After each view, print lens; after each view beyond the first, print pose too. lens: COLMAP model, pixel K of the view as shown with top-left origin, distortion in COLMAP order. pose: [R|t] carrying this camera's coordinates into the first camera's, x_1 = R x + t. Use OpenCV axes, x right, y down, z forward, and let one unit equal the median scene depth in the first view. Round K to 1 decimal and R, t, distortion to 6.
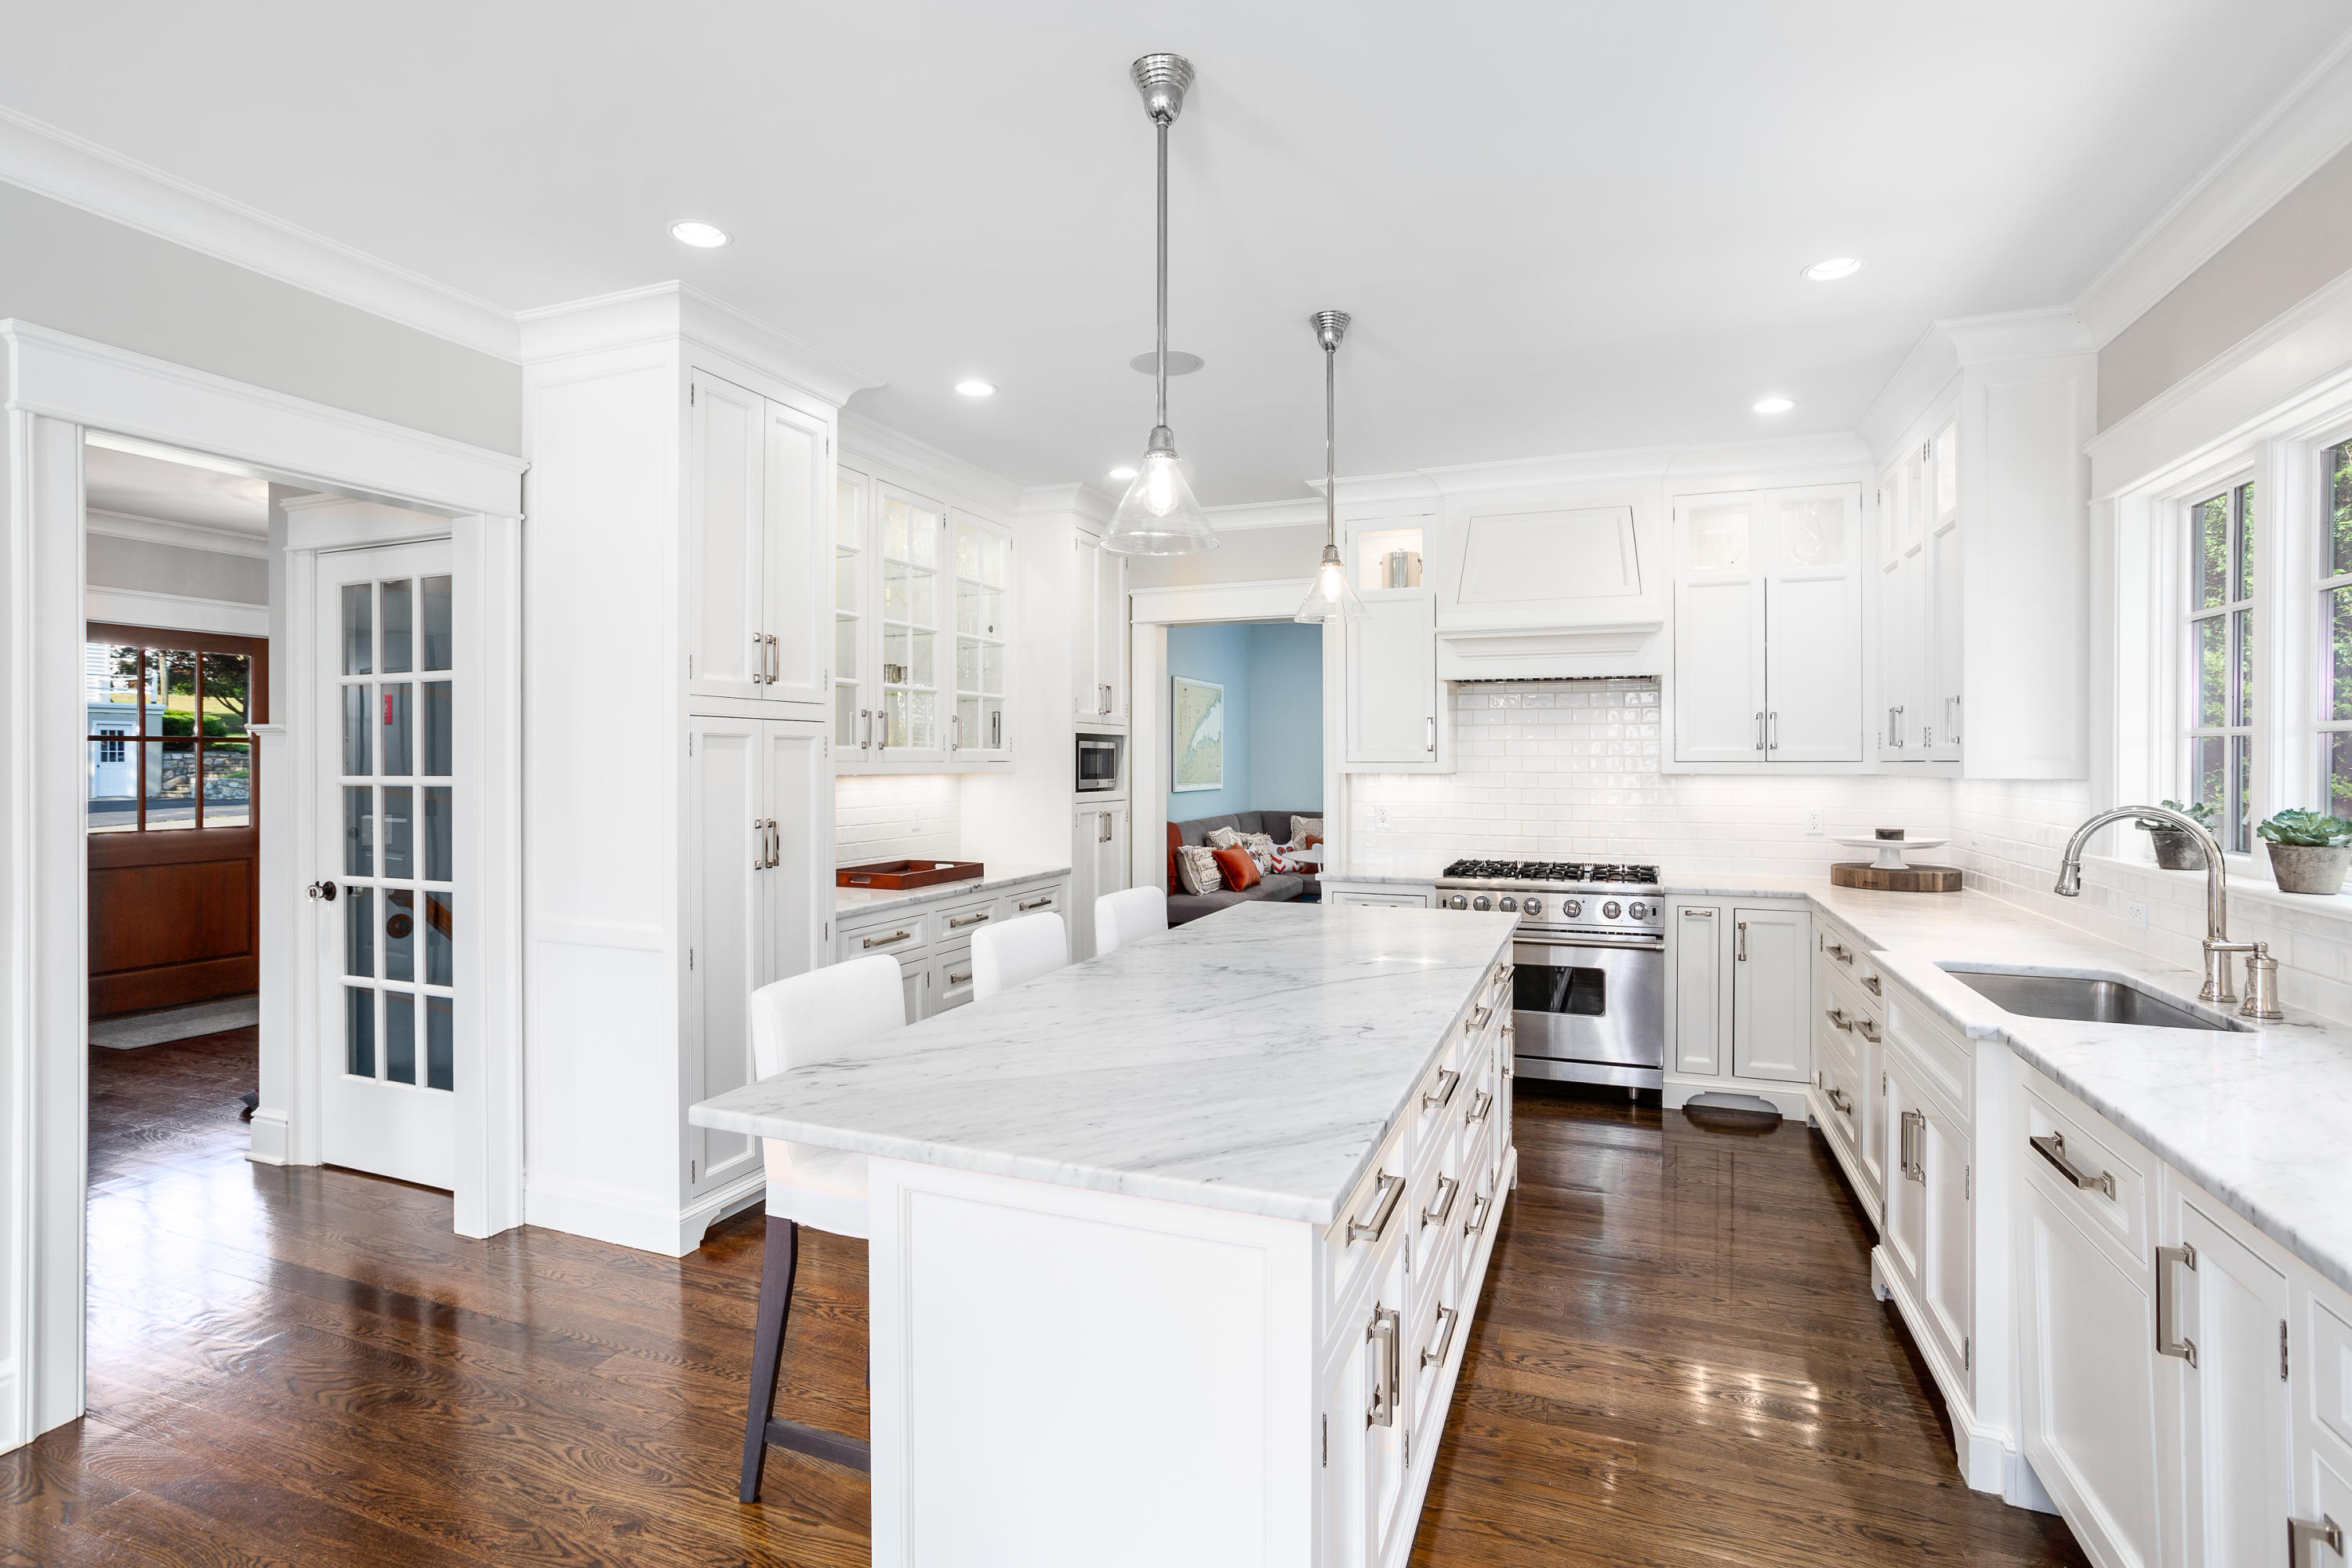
lens RADIAL K [[1128.8, 0, 1174.4], [0, 1128.8, 769.6], [0, 0, 1]] dist [-0.052607, 0.035750]
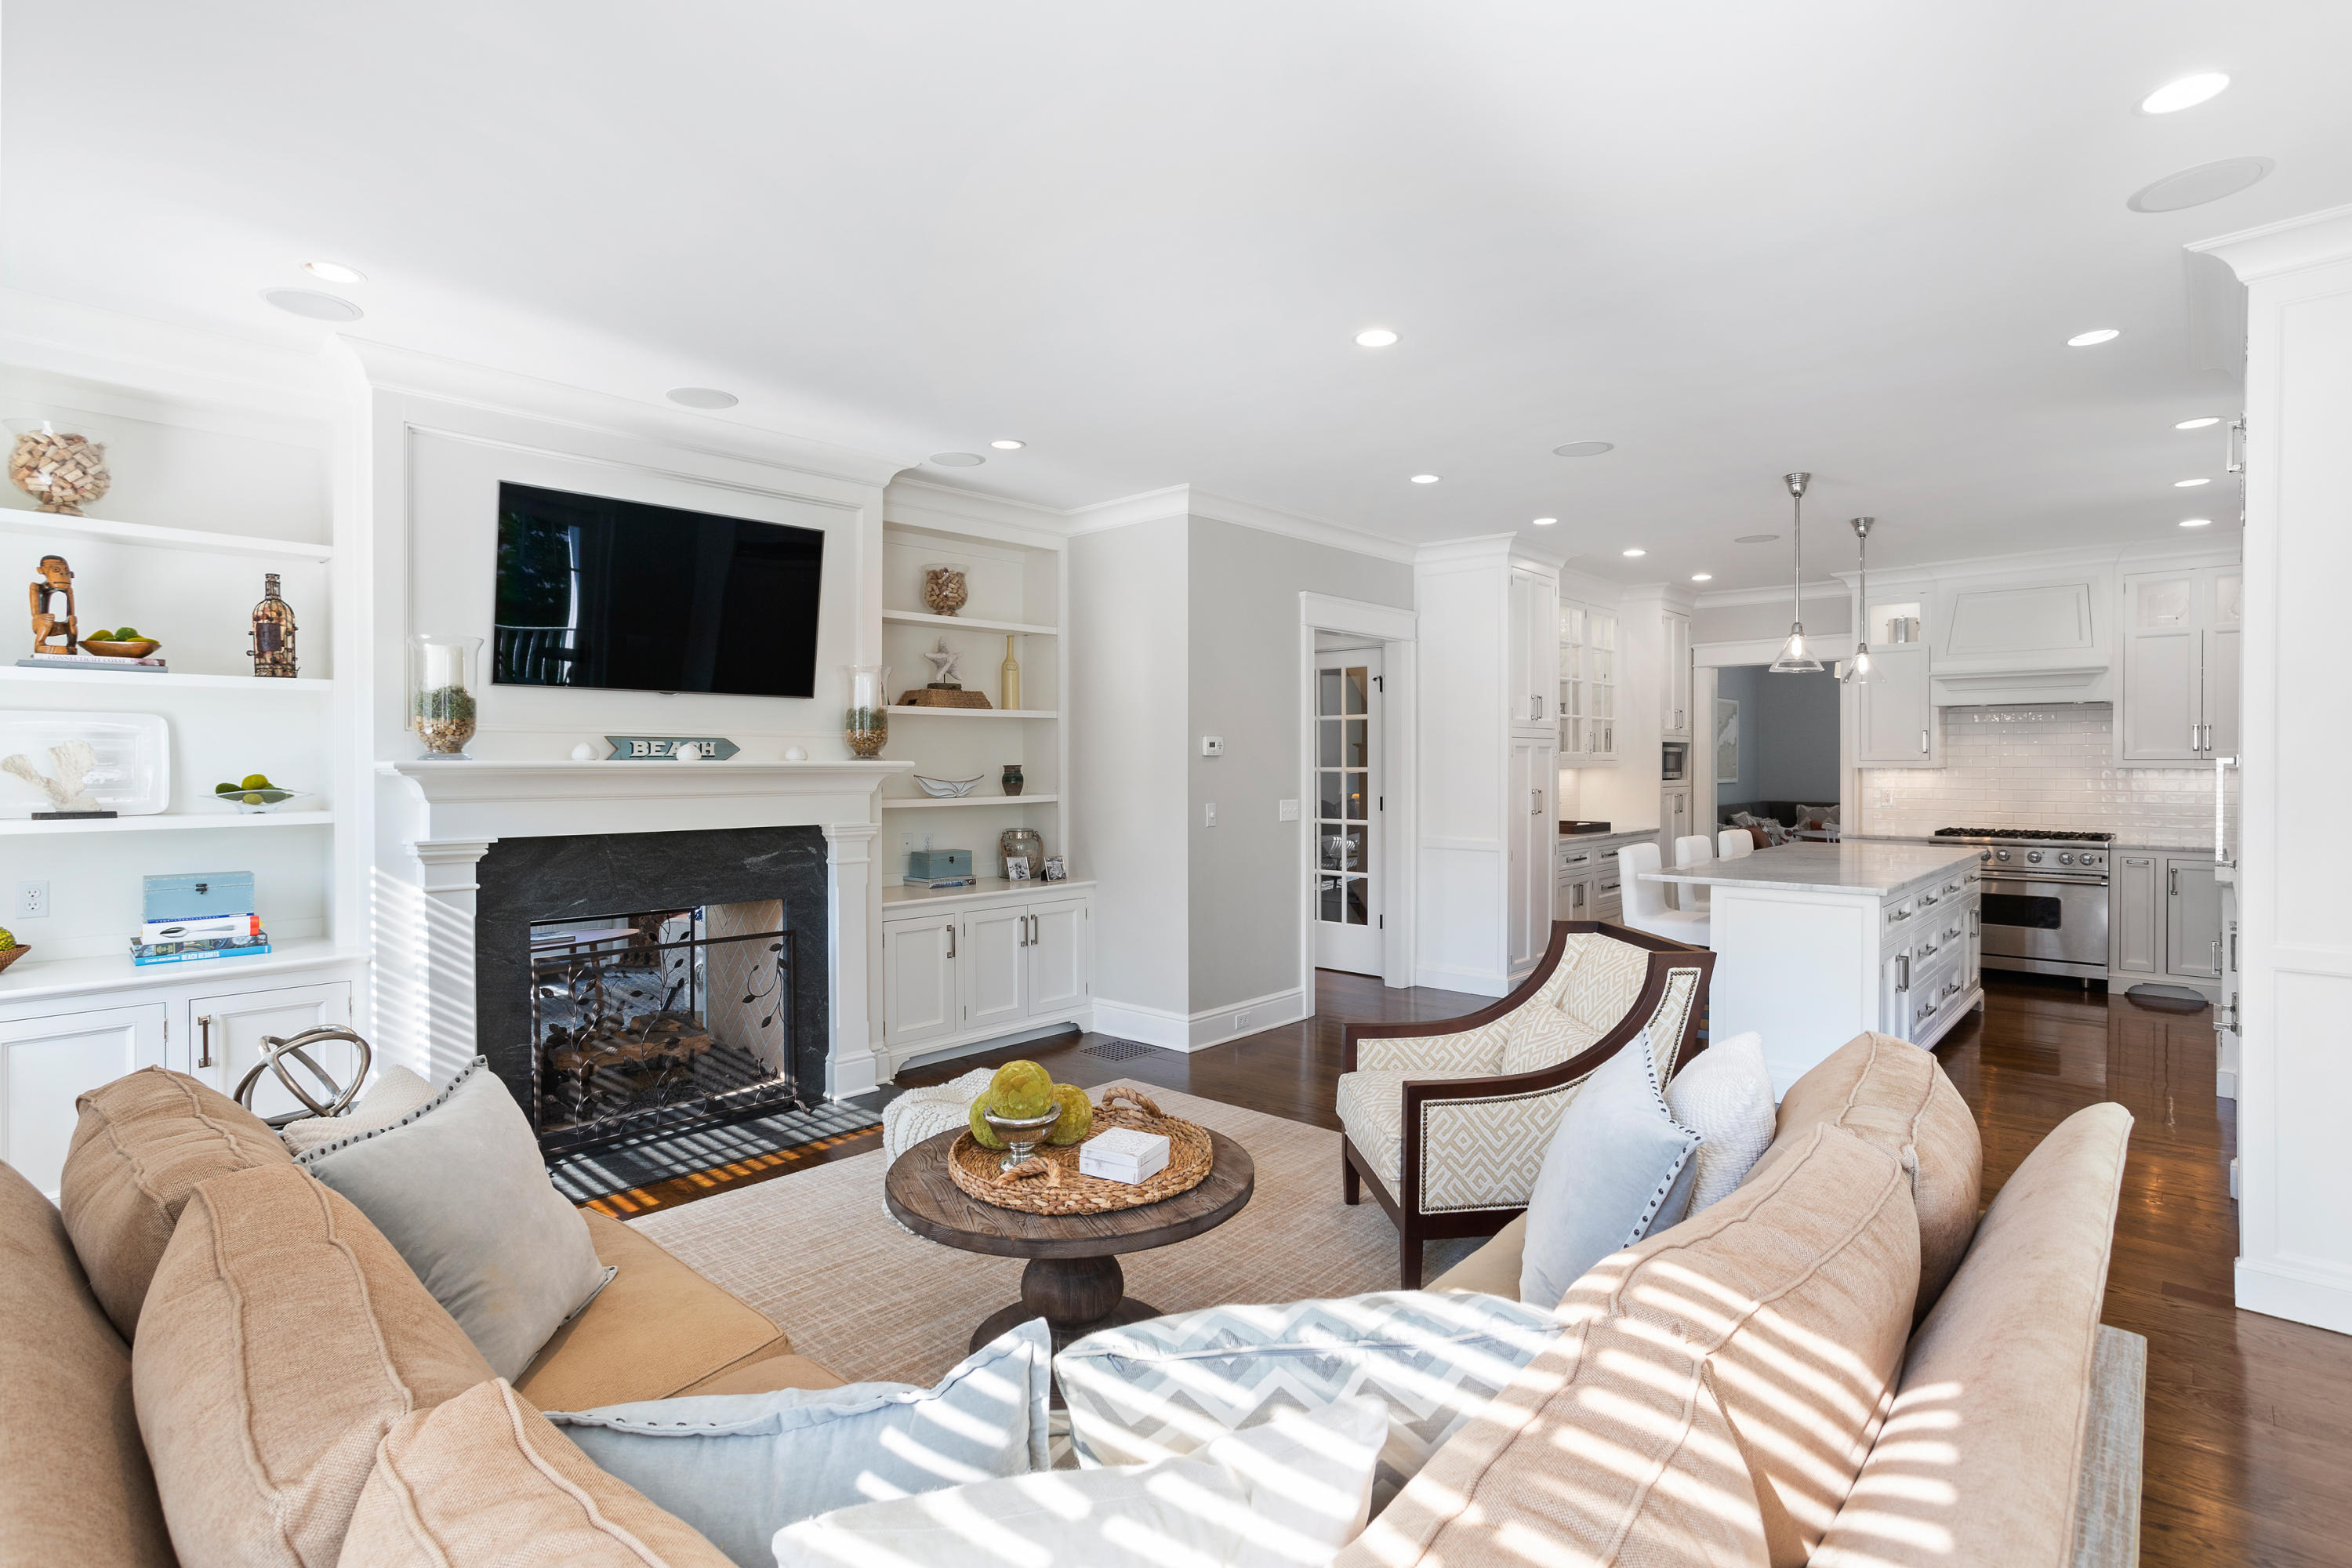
lens RADIAL K [[1128.8, 0, 1174.4], [0, 1128.8, 769.6], [0, 0, 1]] dist [-0.052607, 0.035750]
pose [[0.930503, 0.002469, -0.366276, -0.173256], [-0.002934, 0.999995, -0.000713, 0.010671], [0.366272, 0.001738, 0.930506, -0.794260]]
